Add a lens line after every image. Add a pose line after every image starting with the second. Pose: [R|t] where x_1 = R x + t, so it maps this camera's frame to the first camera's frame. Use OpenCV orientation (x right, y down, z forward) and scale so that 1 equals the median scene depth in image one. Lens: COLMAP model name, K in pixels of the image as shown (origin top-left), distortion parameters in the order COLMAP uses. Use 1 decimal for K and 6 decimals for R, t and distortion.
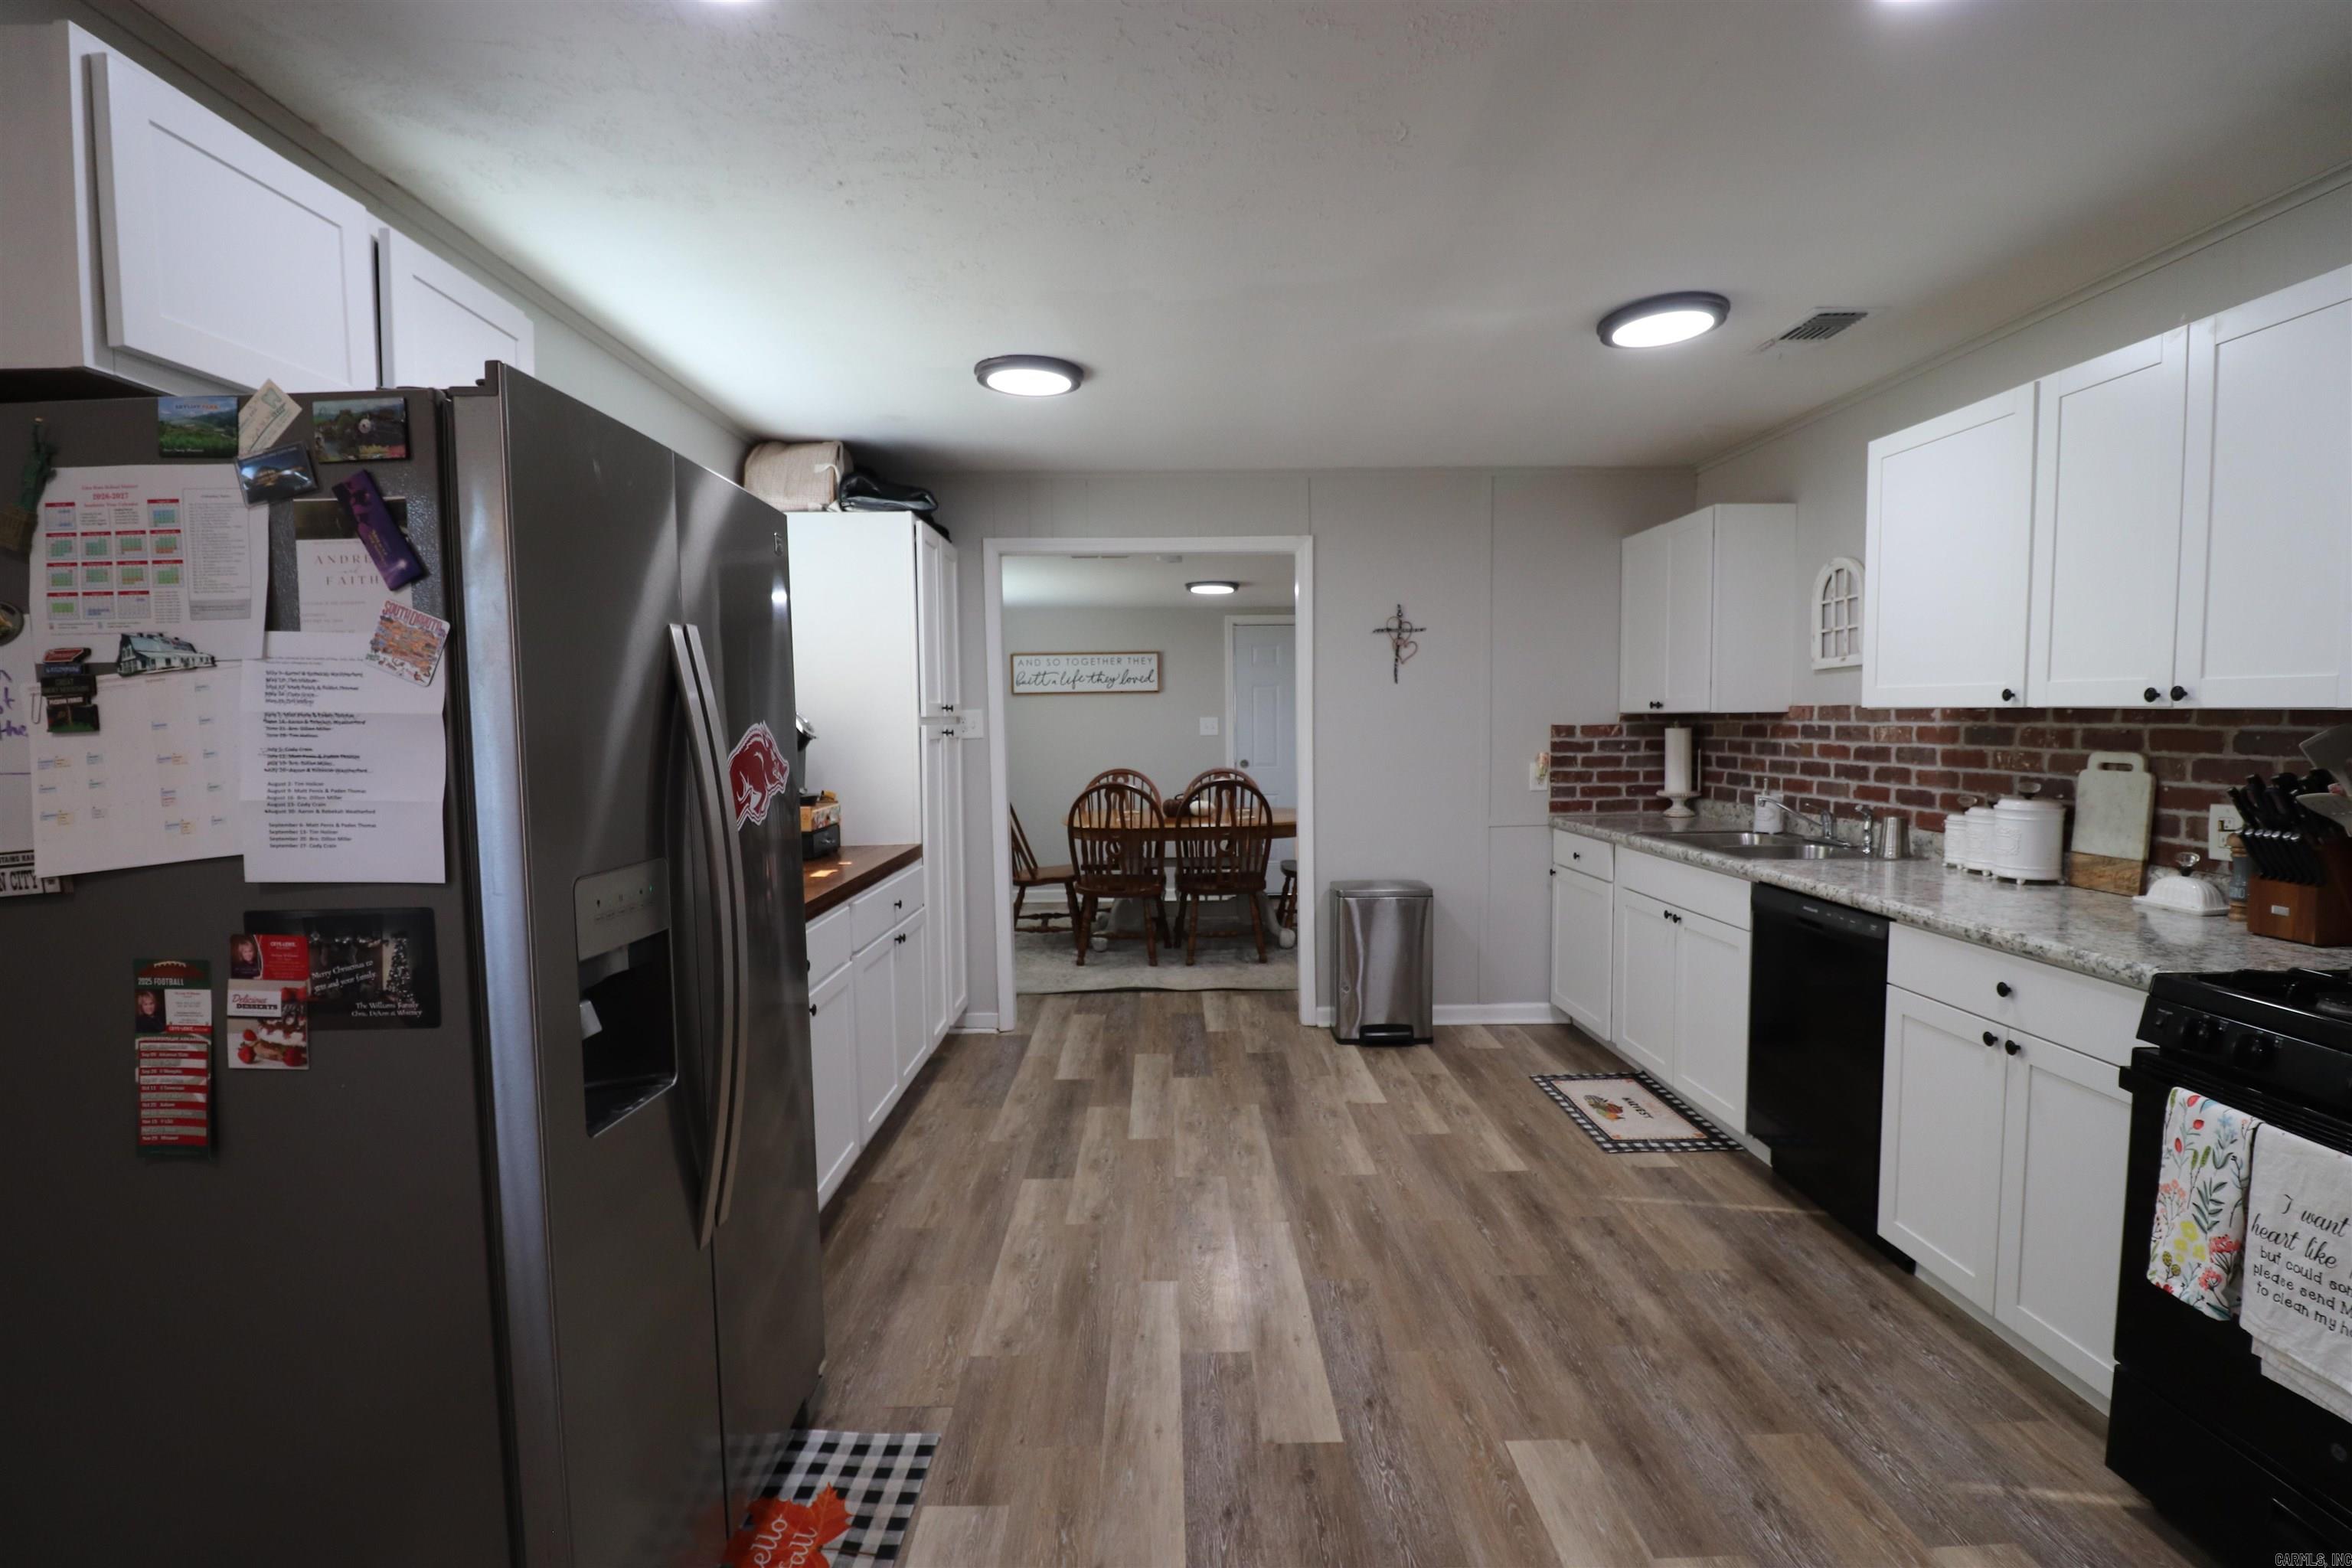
lens RADIAL K [[1086.9, 0, 1176.0], [0, 1086.9, 784.0], [0, 0, 1]] dist [-0.000870, -0.009664]
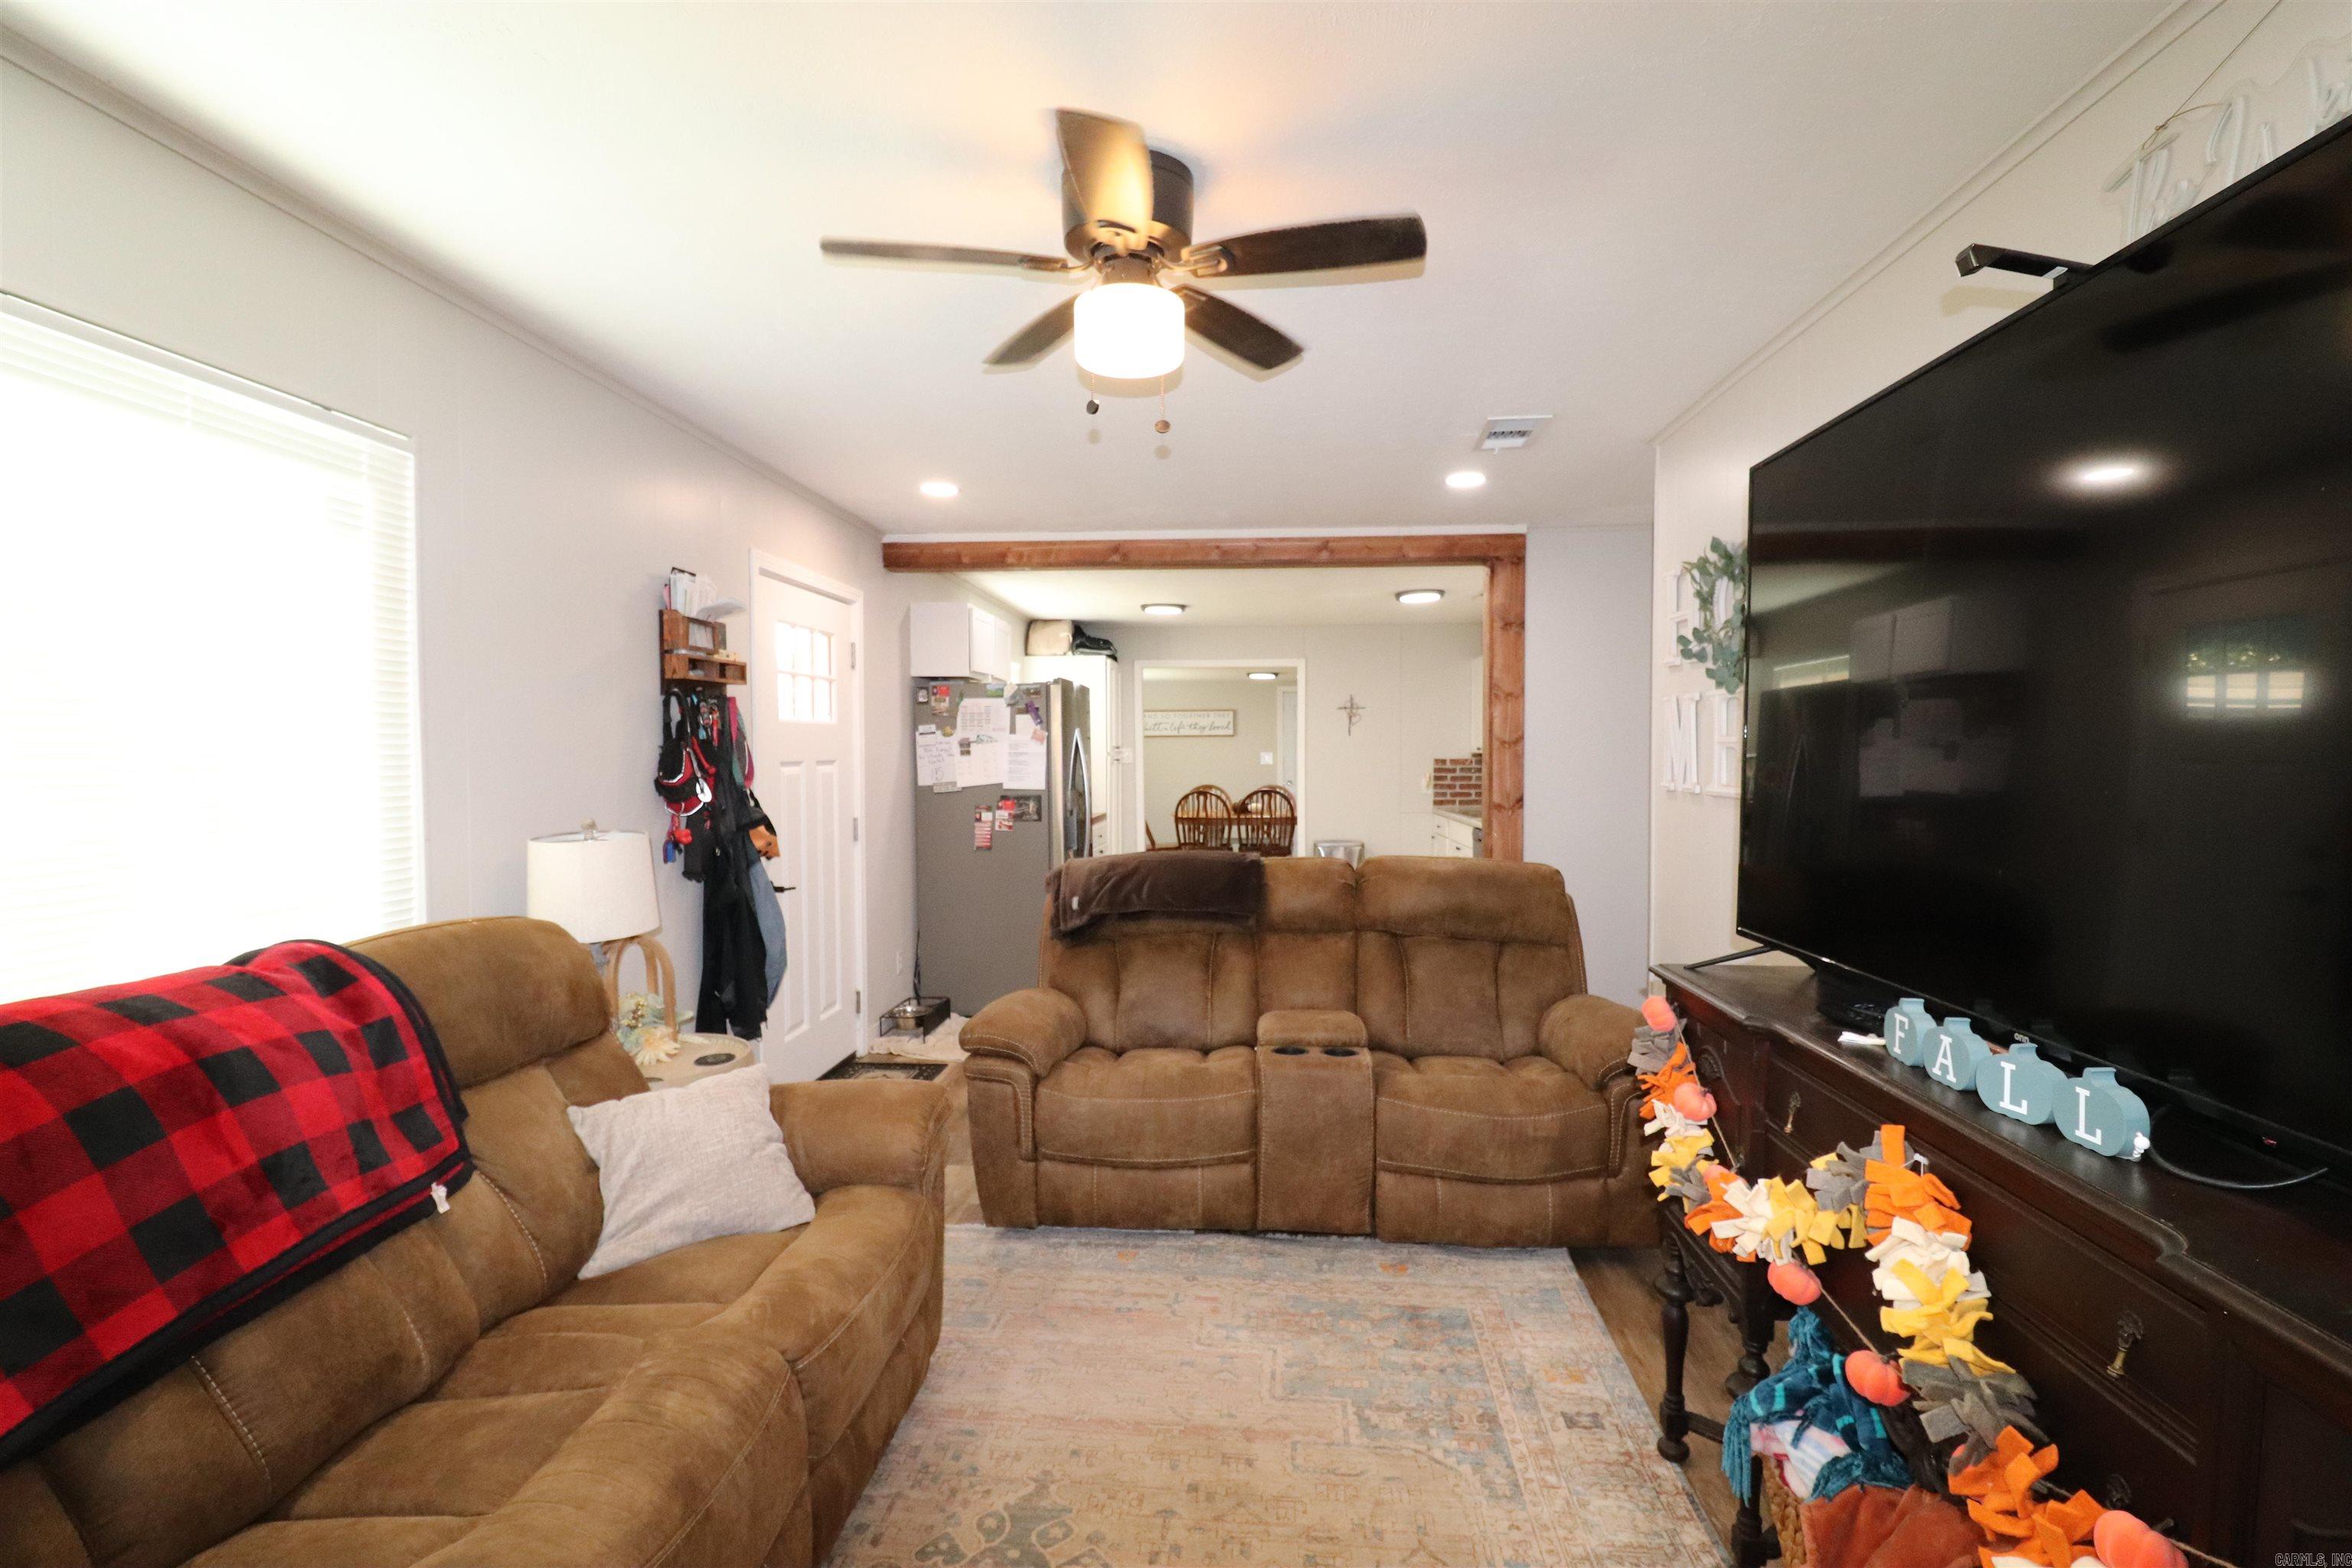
lens RADIAL K [[1088.4, 0, 1176.0], [0, 1088.4, 784.0], [0, 0, 1]] dist [0.001719, -0.010320]
pose [[0.995679, 0.010450, -0.092270, 0.120451], [-0.013242, 0.999471, -0.029703, 0.079432], [0.091911, 0.030796, 0.995291, -1.415953]]
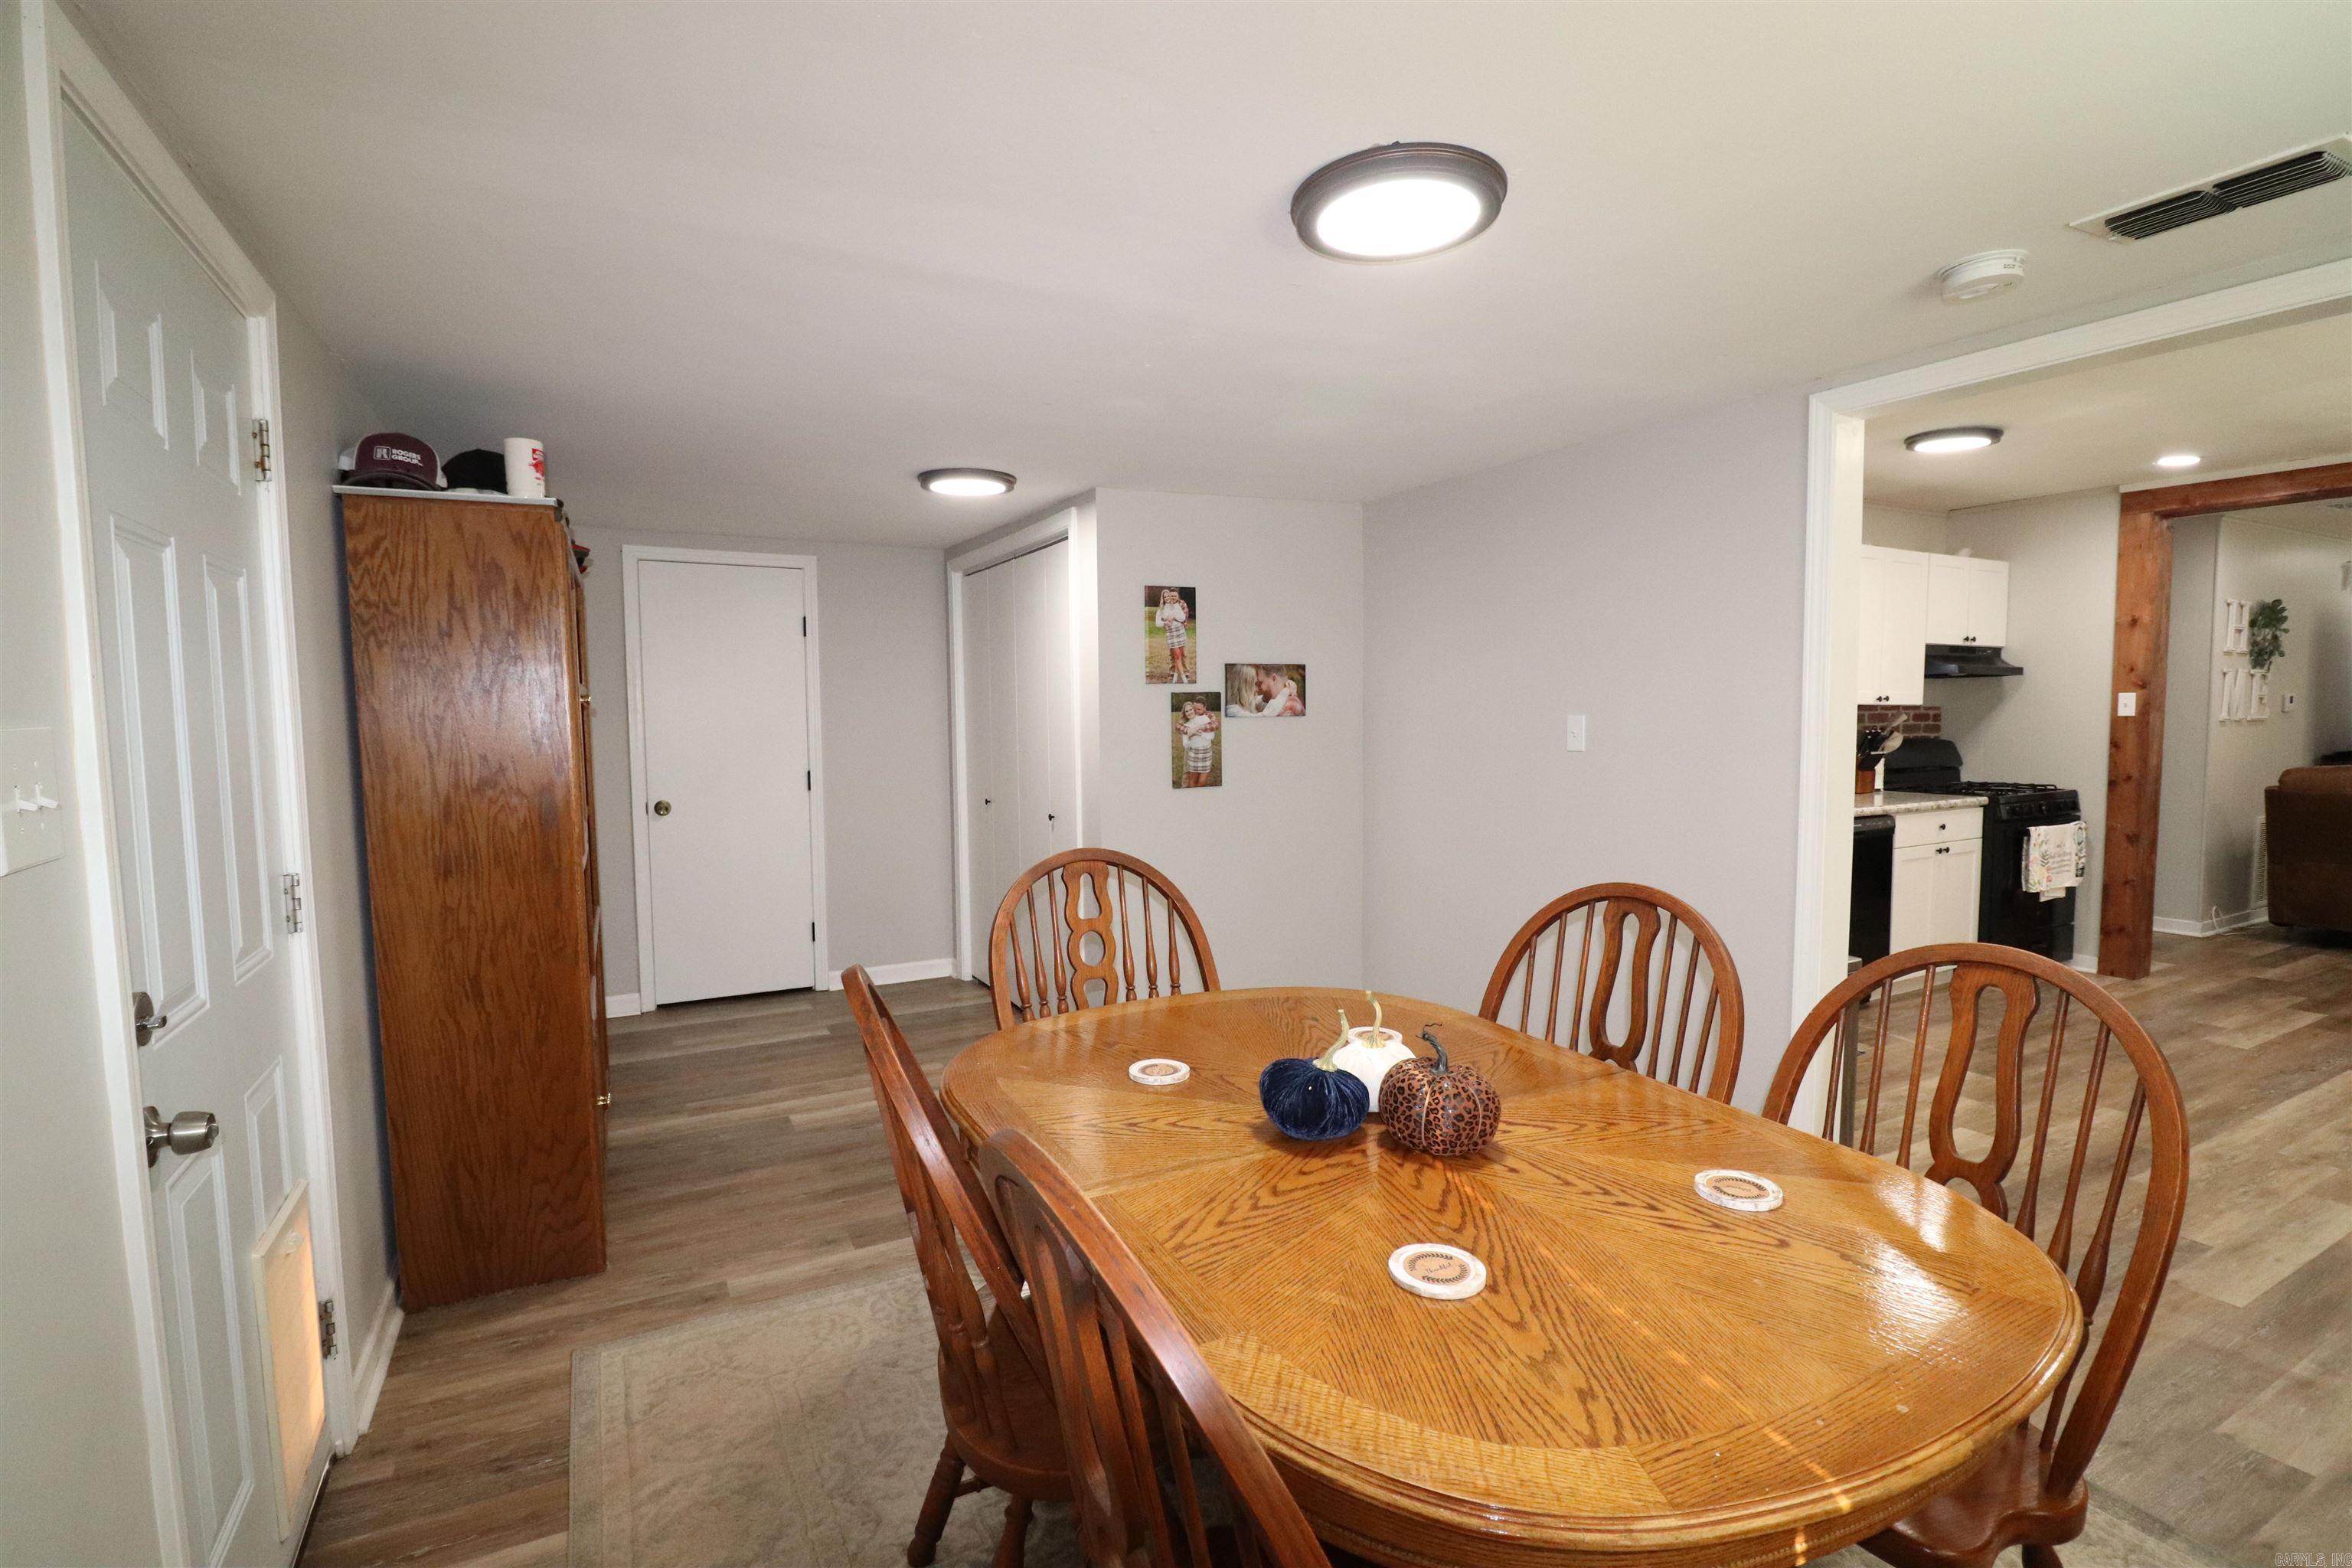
lens RADIAL K [[1087.4, 0, 1174.5], [0, 1087.4, 786.6], [0, 0, 1]] dist [-0.000725, -0.009640]
pose [[-0.456081, -0.052434, 0.888392, -0.382047], [0.065849, 0.993538, 0.092446, -0.153374], [-0.887499, 0.100663, -0.449681, 2.479902]]
